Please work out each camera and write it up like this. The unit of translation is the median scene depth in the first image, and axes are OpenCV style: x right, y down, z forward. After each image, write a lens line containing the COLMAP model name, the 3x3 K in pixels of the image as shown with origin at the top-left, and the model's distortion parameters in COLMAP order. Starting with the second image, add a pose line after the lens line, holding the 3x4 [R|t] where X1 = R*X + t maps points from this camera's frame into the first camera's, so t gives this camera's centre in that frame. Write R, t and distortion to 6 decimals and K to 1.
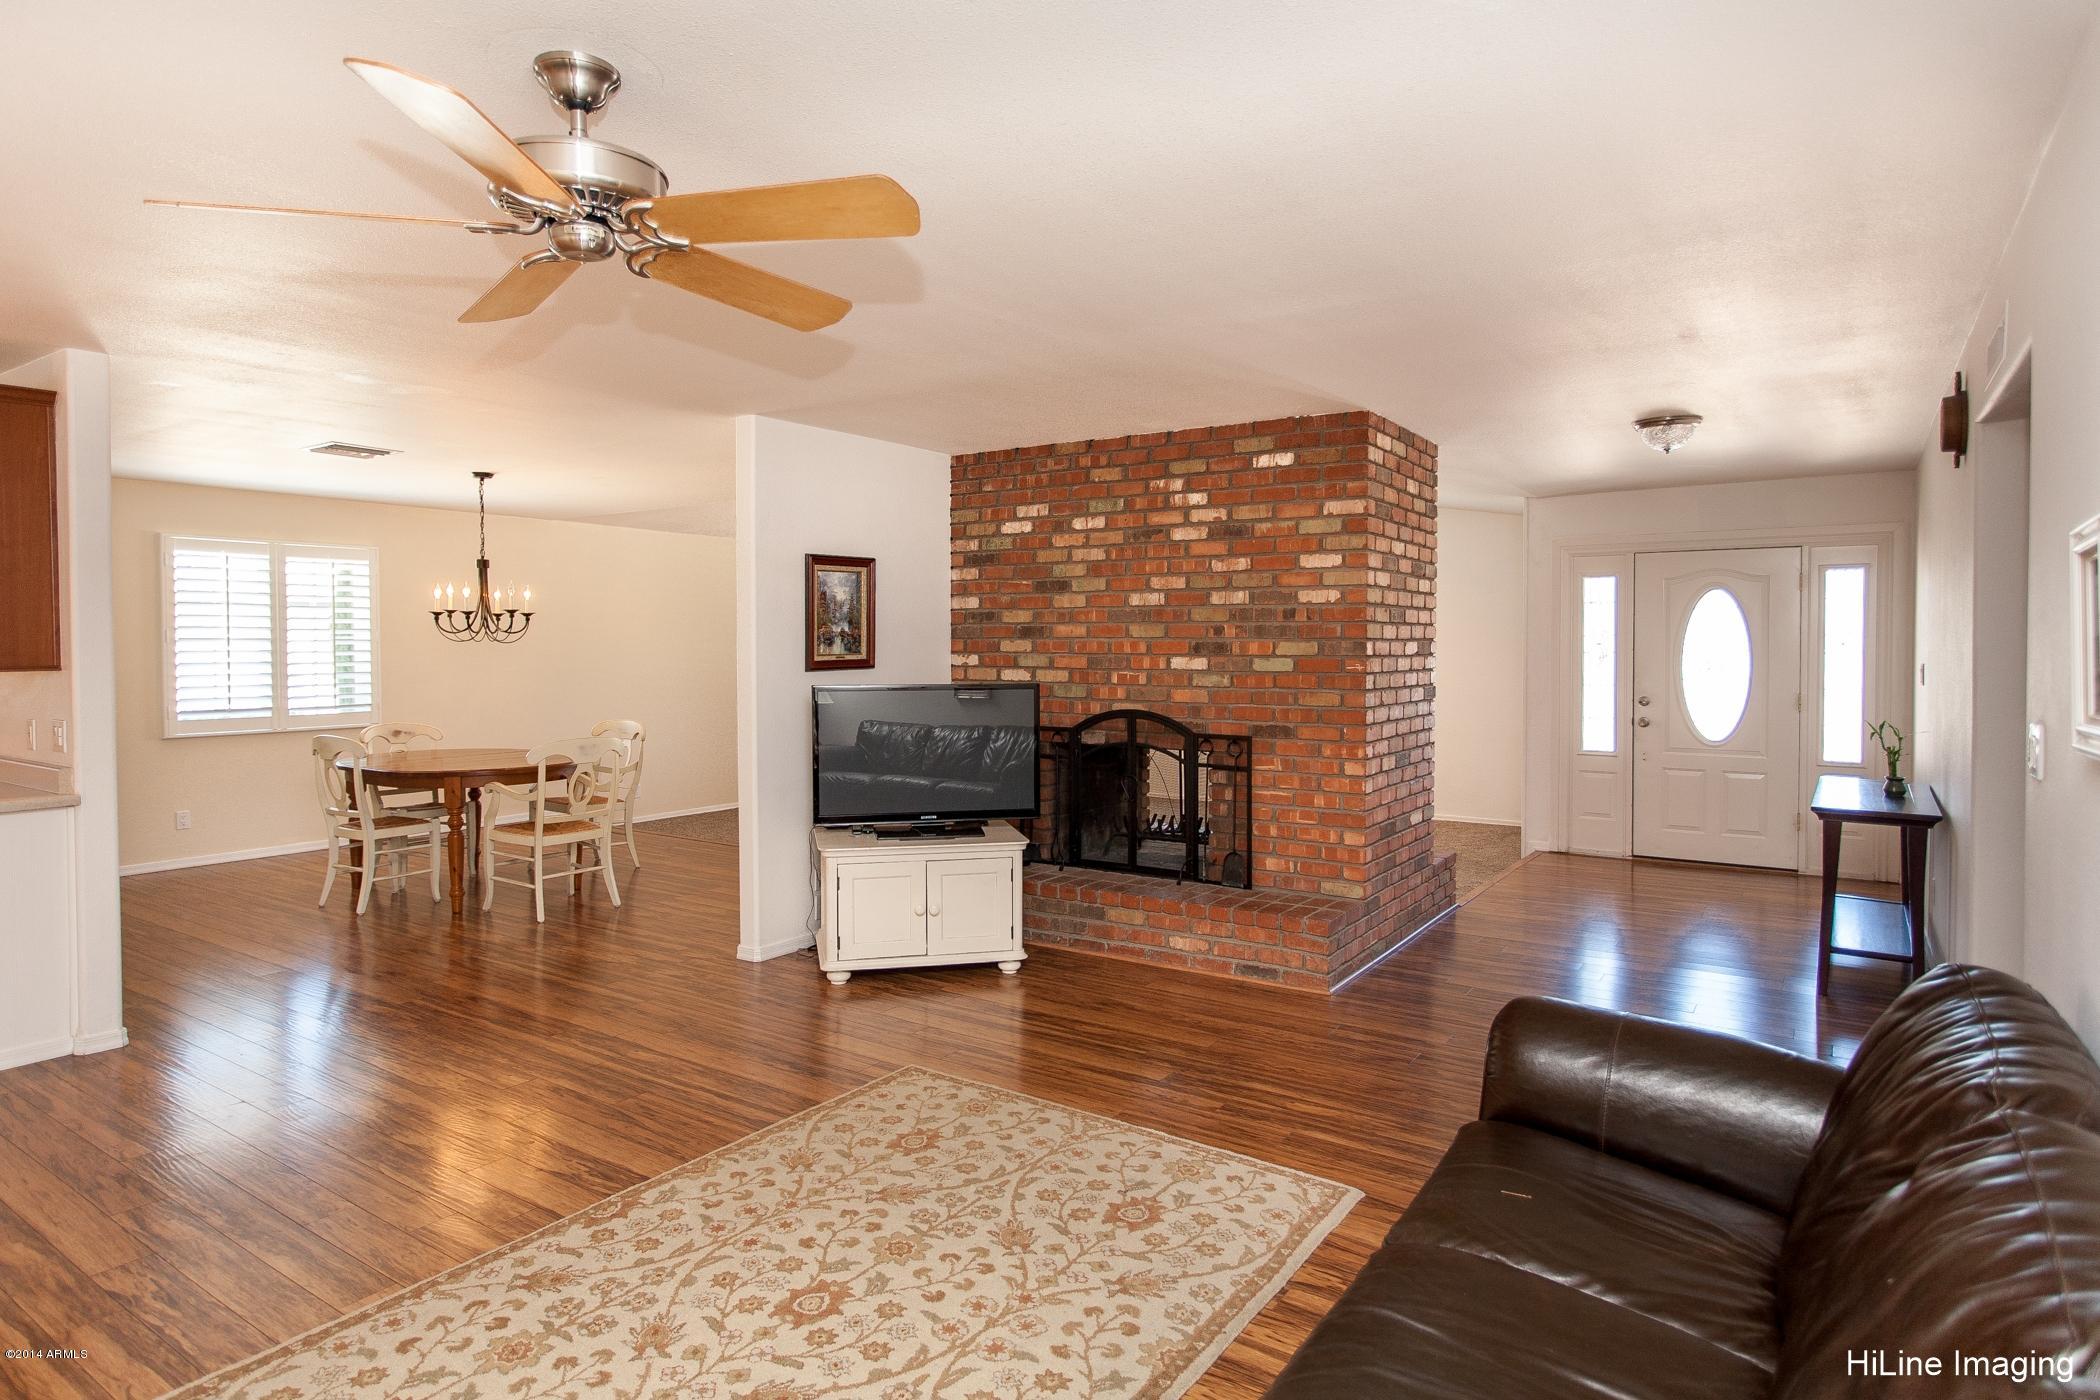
lens RADIAL K [[1150.0, 0, 1076.5], [0, 1150.0, 674.5], [0, 0, 1]] dist [-0.004709, 0.003927]
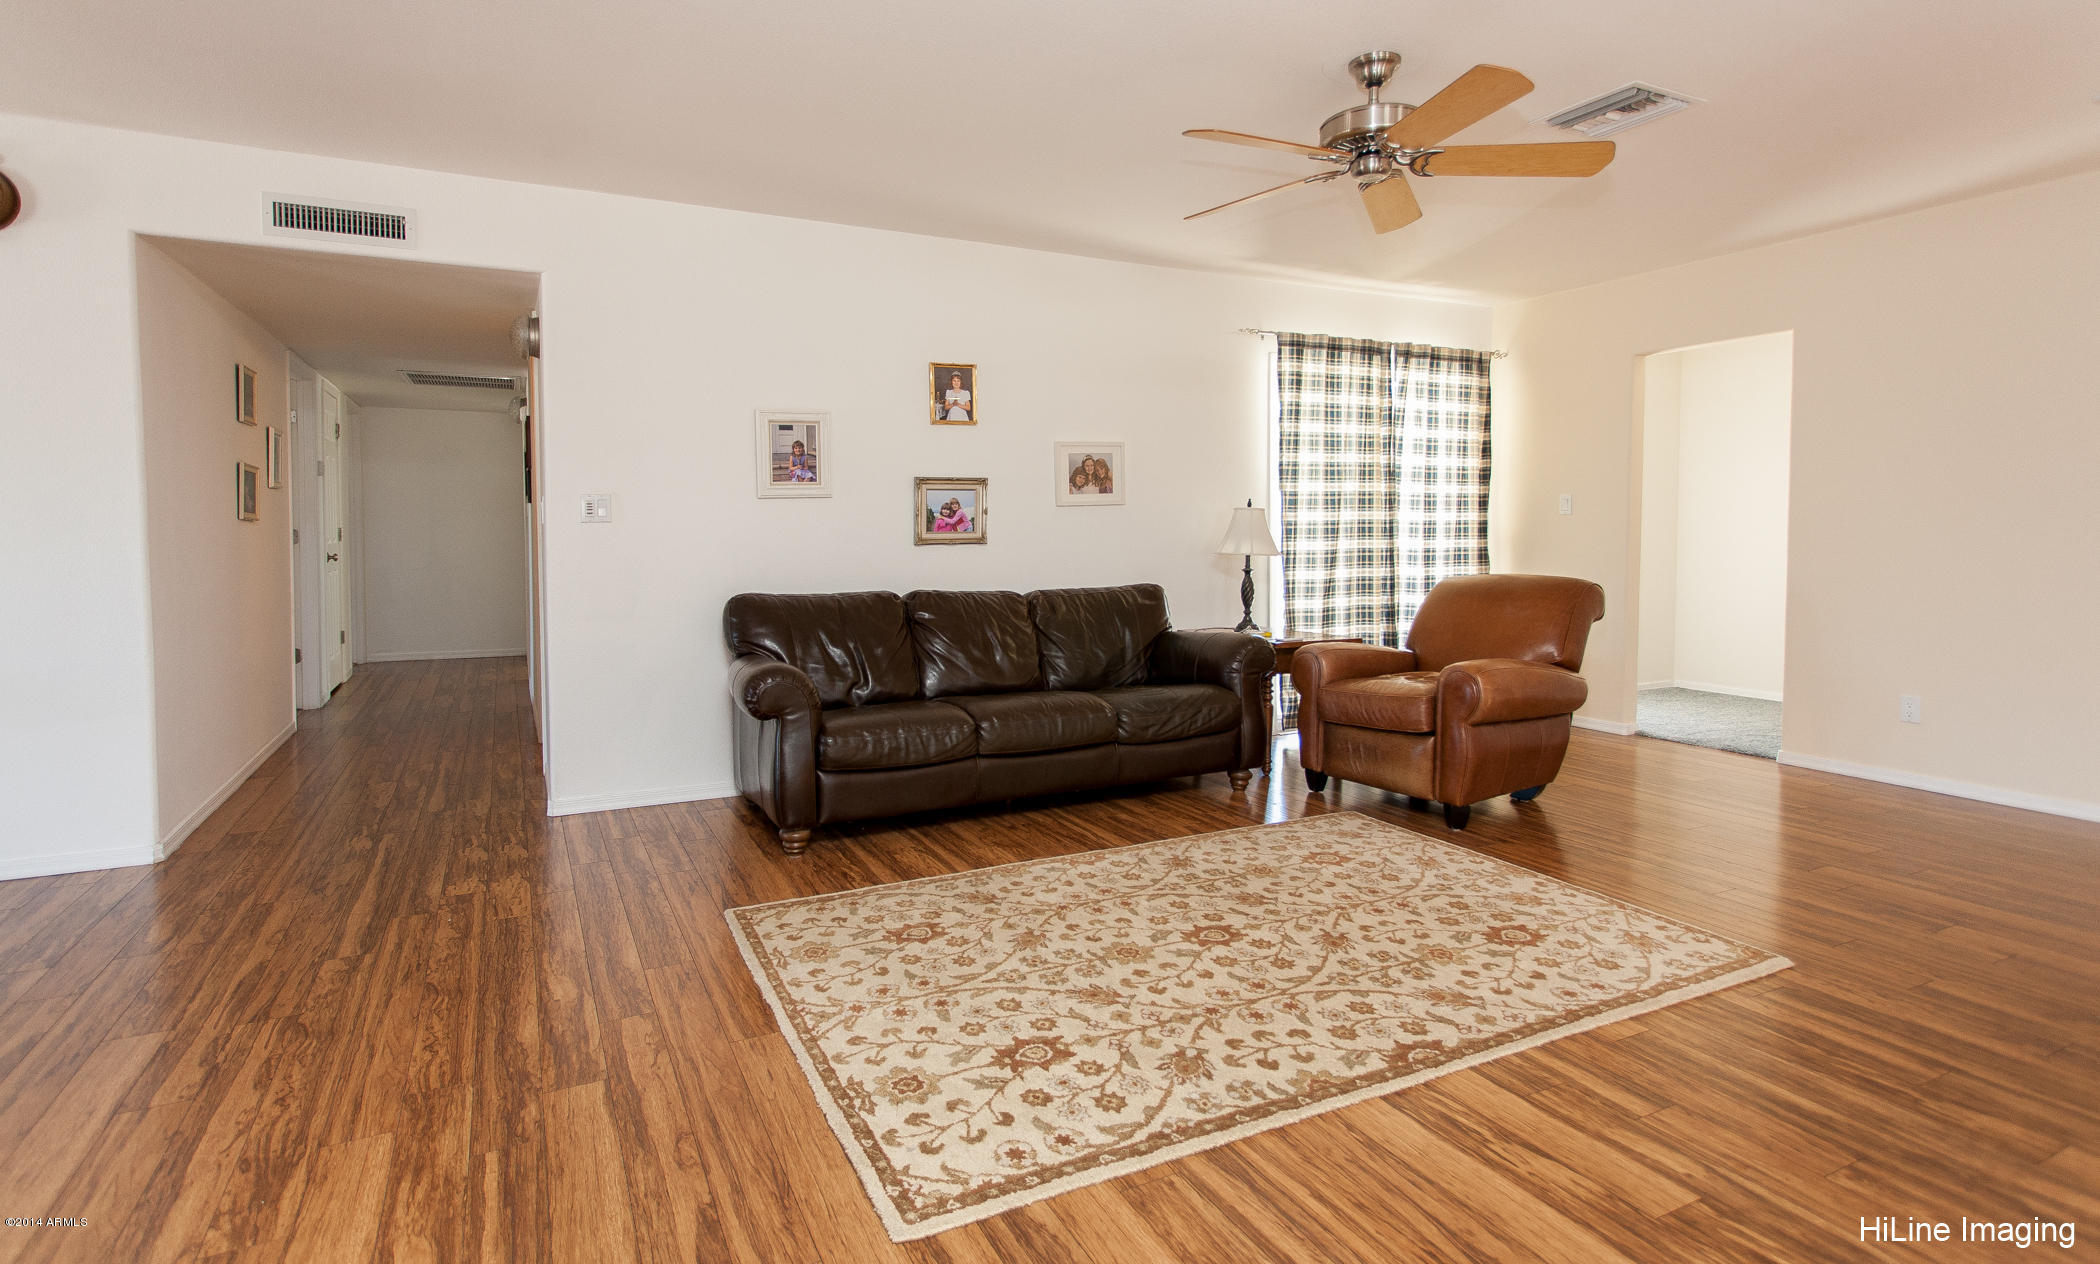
lens RADIAL K [[1032.6, 0, 1039.0], [0, 1032.6, 565.1], [0, 0, 1]] dist [0.000881, -0.000383]
pose [[-0.869942, -0.014095, 0.492953, -0.388767], [0.018442, 0.997962, 0.061081, 0.042369], [-0.492809, 0.062228, -0.867910, 1.295195]]
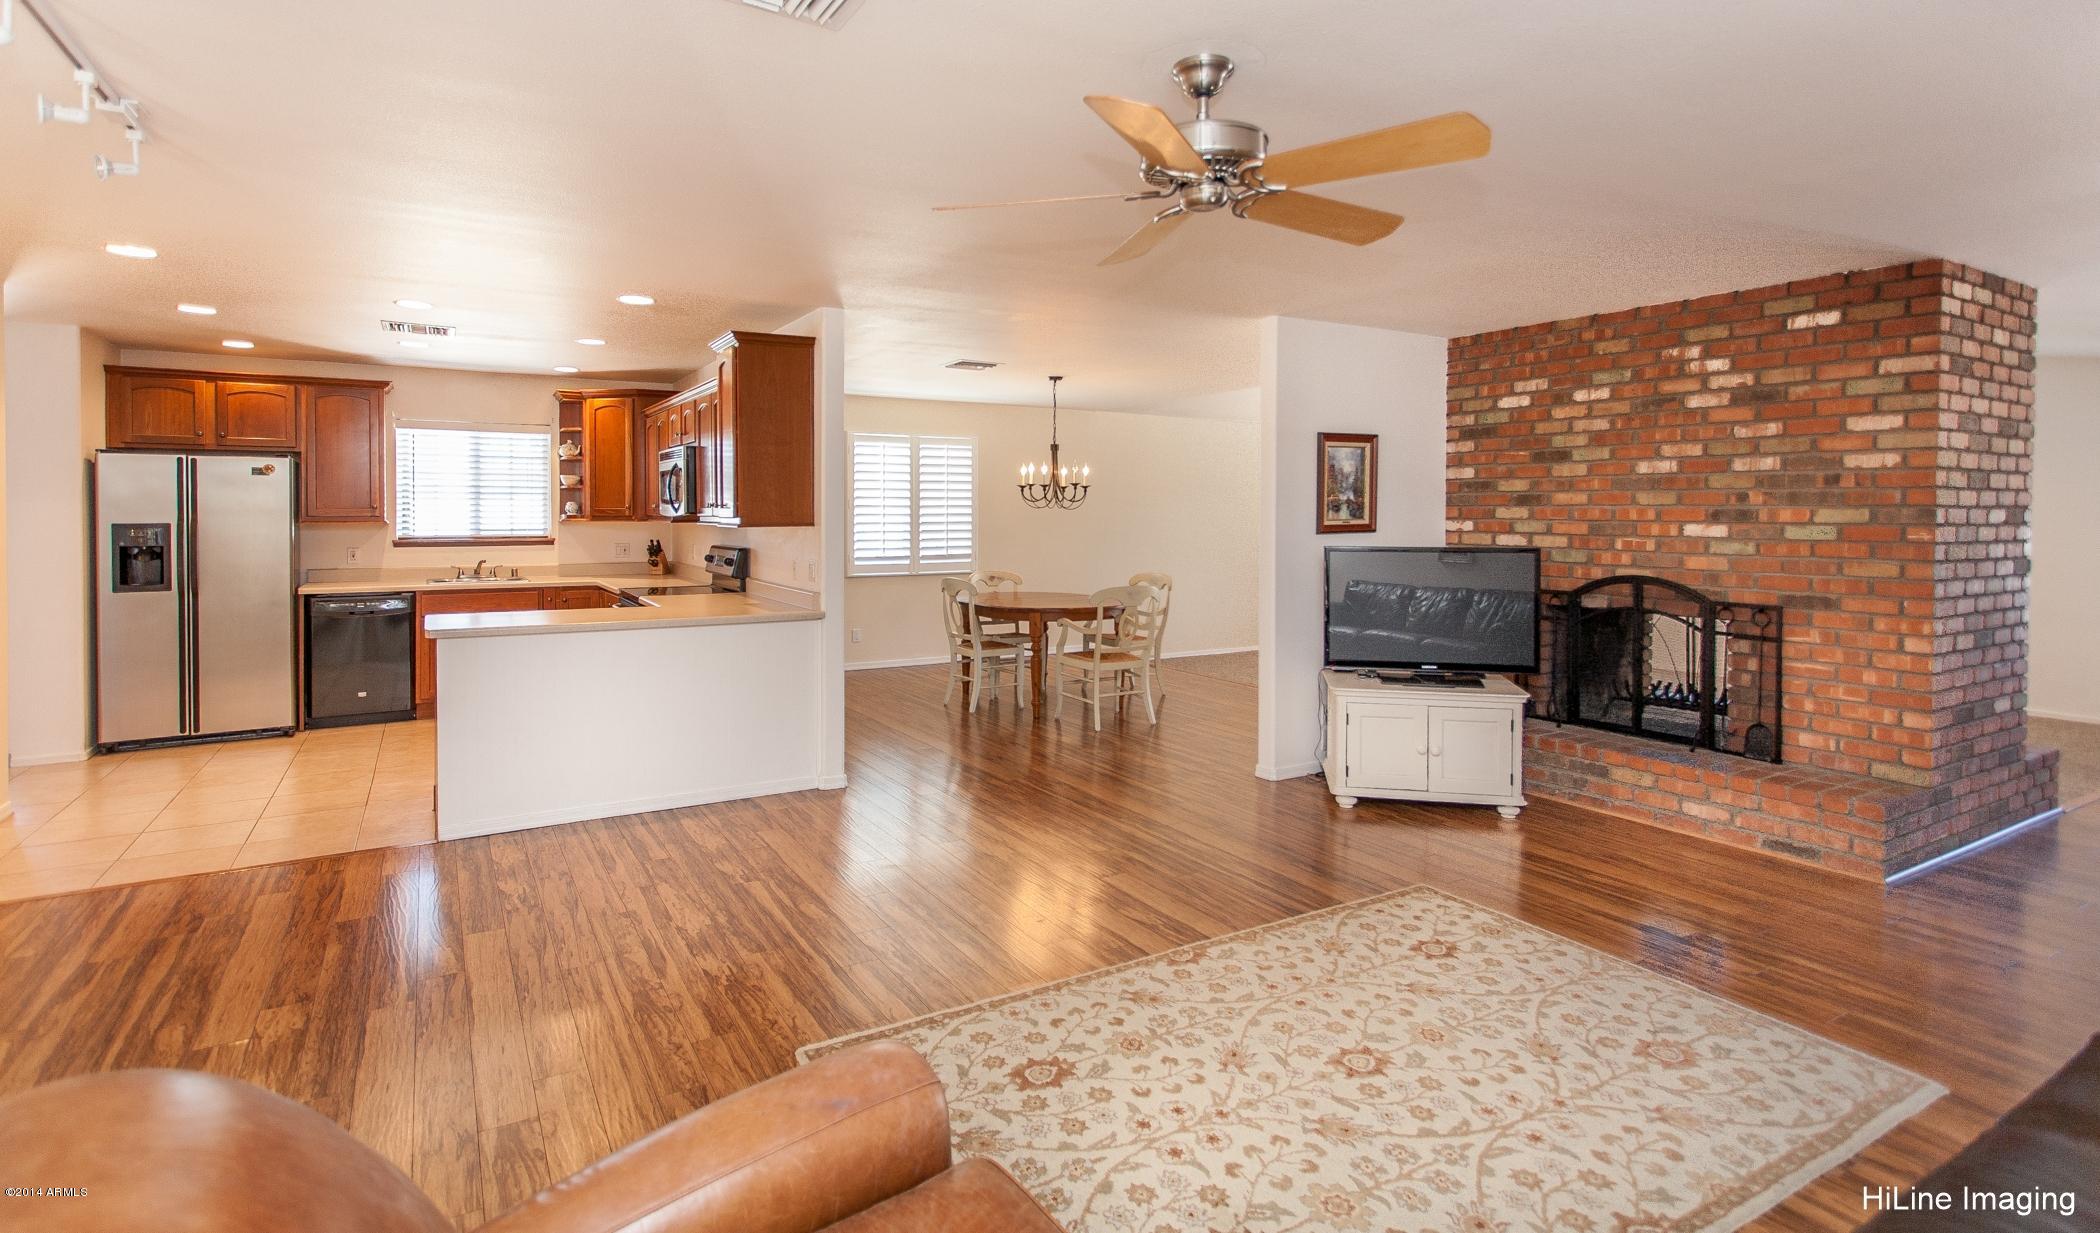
lens RADIAL K [[1030.7, 0, 1060.0], [0, 1030.7, 531.4], [0, 0, 1]] dist [0.006970, 0.001555]
pose [[0.905820, 0.011036, -0.423518, -0.040760], [-0.014837, 0.999874, -0.005680, 0.006033], [0.423402, 0.011429, 0.905870, -0.066174]]
